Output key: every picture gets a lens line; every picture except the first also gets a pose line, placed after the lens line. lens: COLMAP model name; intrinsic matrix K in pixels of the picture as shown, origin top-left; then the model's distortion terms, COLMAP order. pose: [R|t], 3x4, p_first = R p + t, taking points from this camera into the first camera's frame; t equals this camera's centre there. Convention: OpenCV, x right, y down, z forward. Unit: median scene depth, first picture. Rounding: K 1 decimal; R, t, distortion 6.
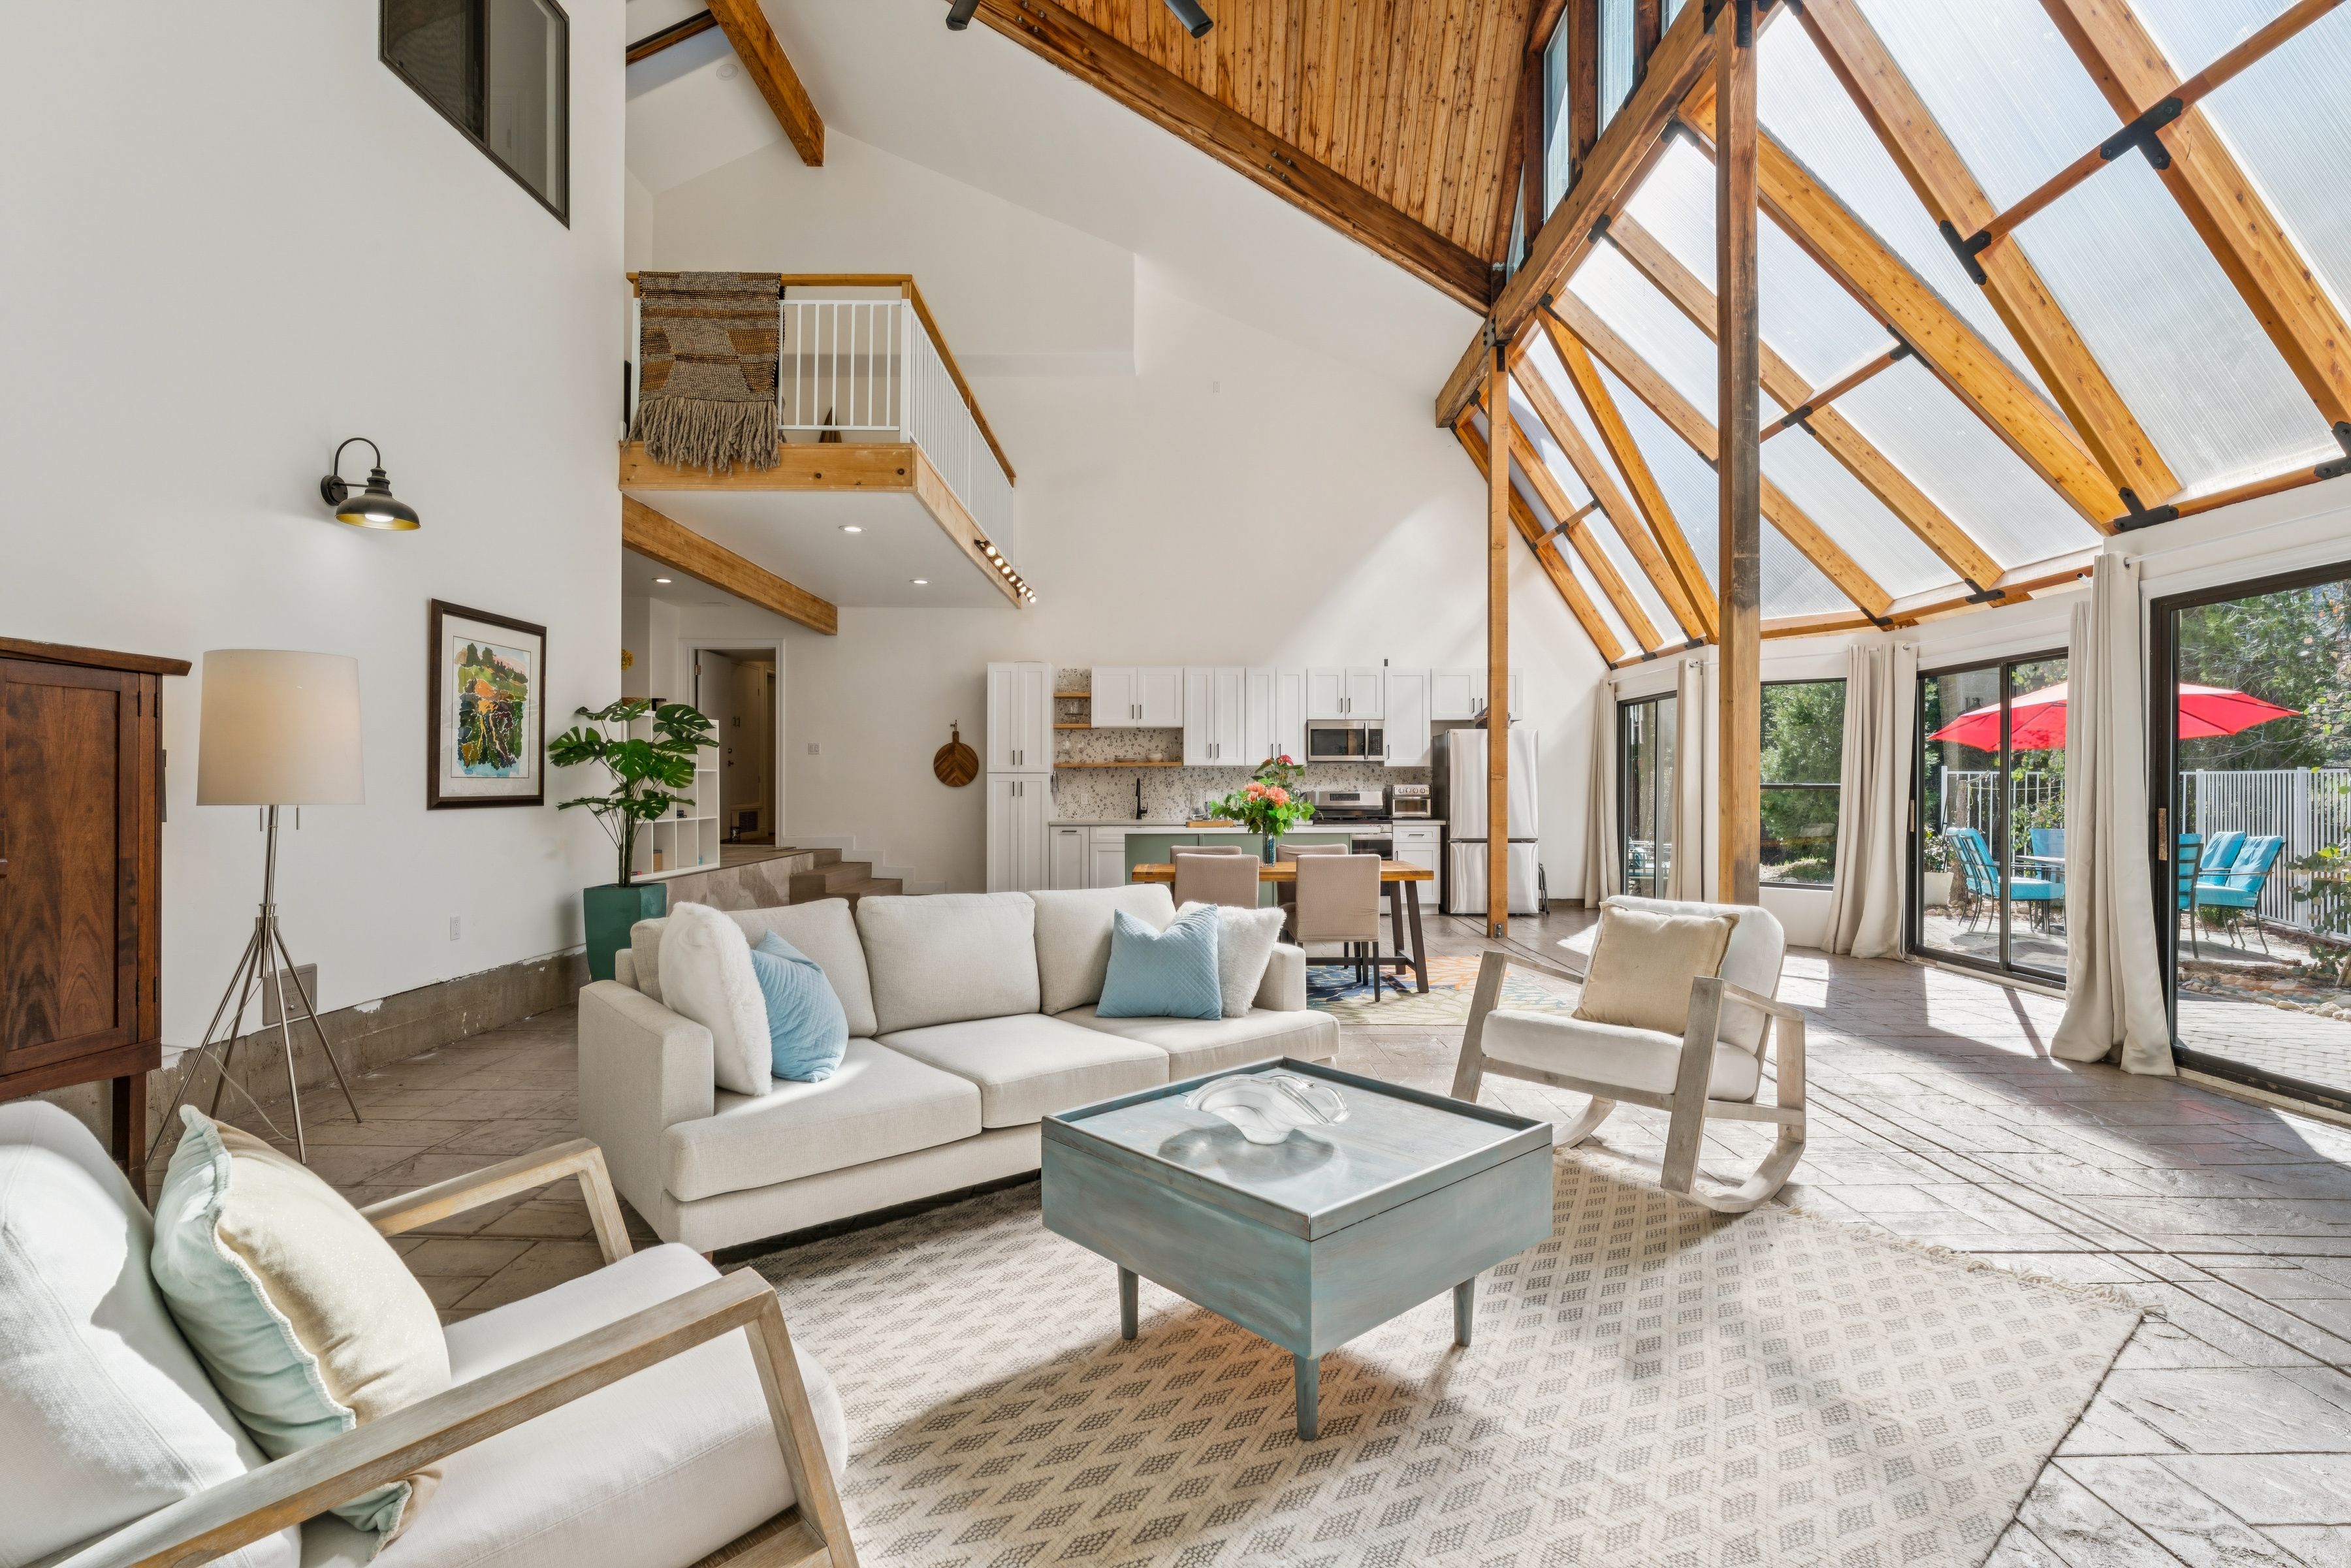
lens RADIAL K [[1161.1, 0, 1187.8], [0, 1161.1, 793.3], [0, 0, 1]] dist [-0.007055, -0.000479]
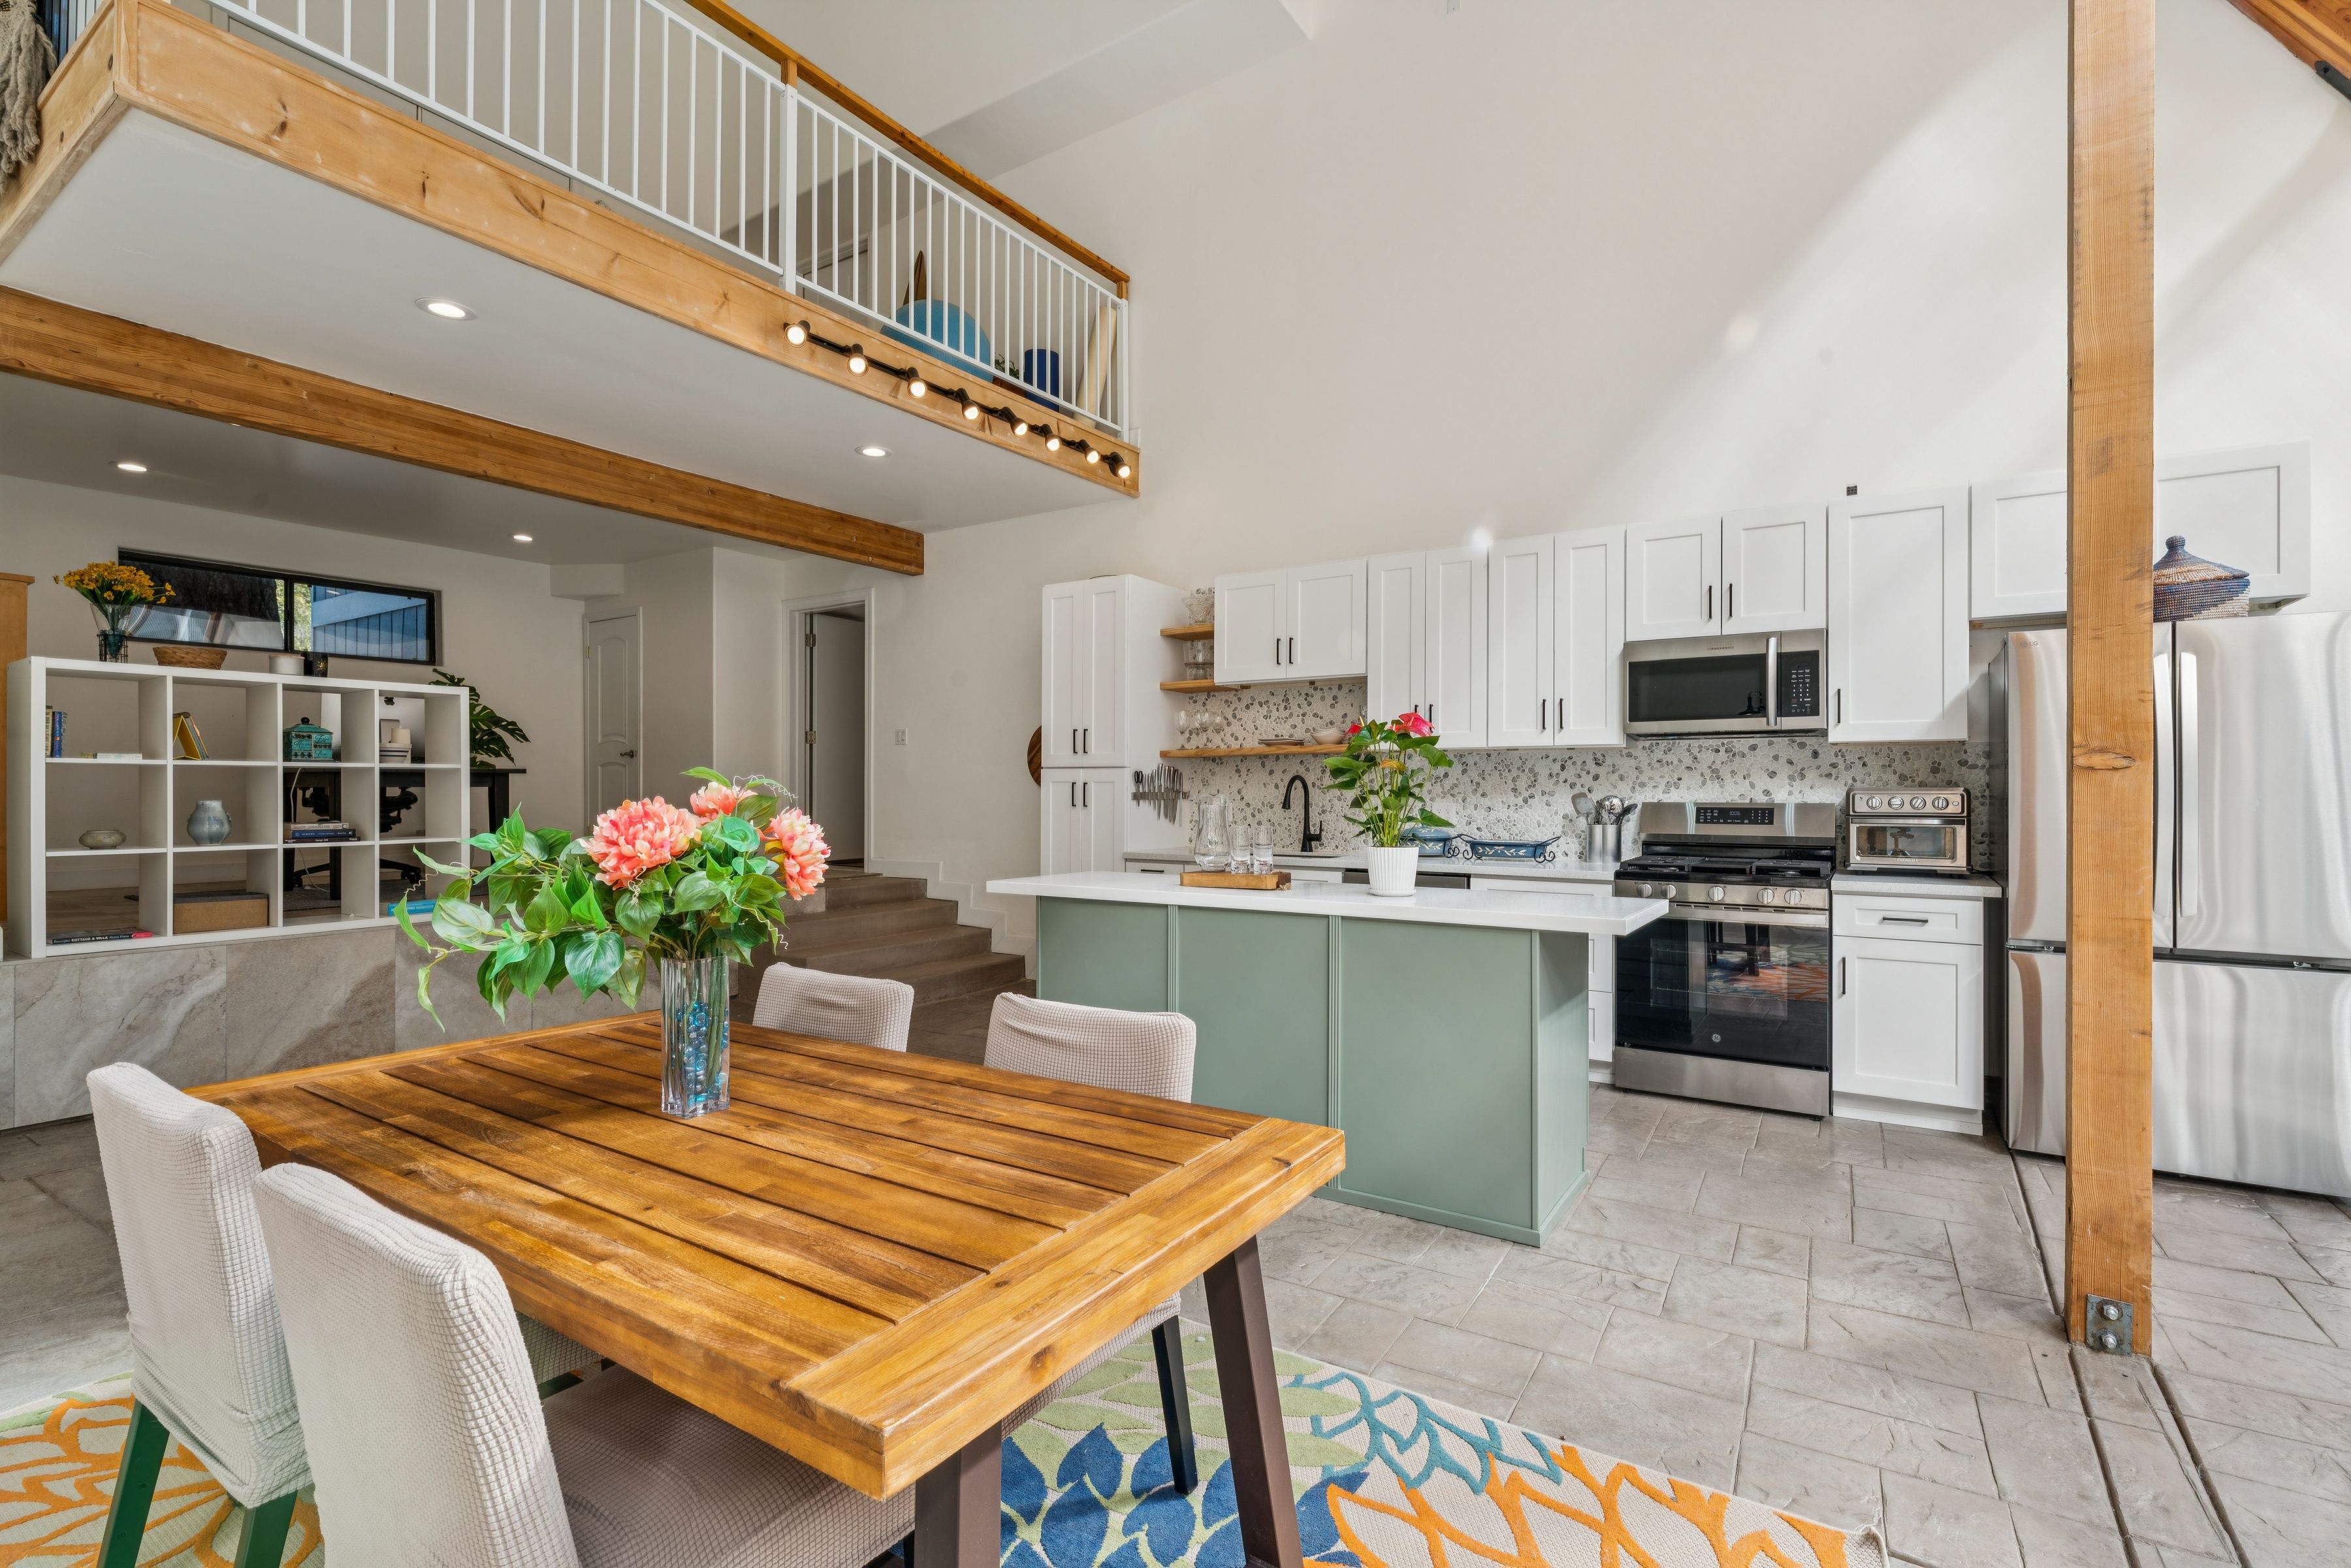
lens RADIAL K [[1065.2, 0, 1173.0], [0, 1065.2, 782.1], [0, 0, 1]] dist [-0.005365, 0.003252]
pose [[0.840527, -0.003657, -0.541757, 0.177043], [0.001029, 0.999986, -0.005154, -0.007426], [0.541769, 0.003775, 0.840519, 0.558956]]
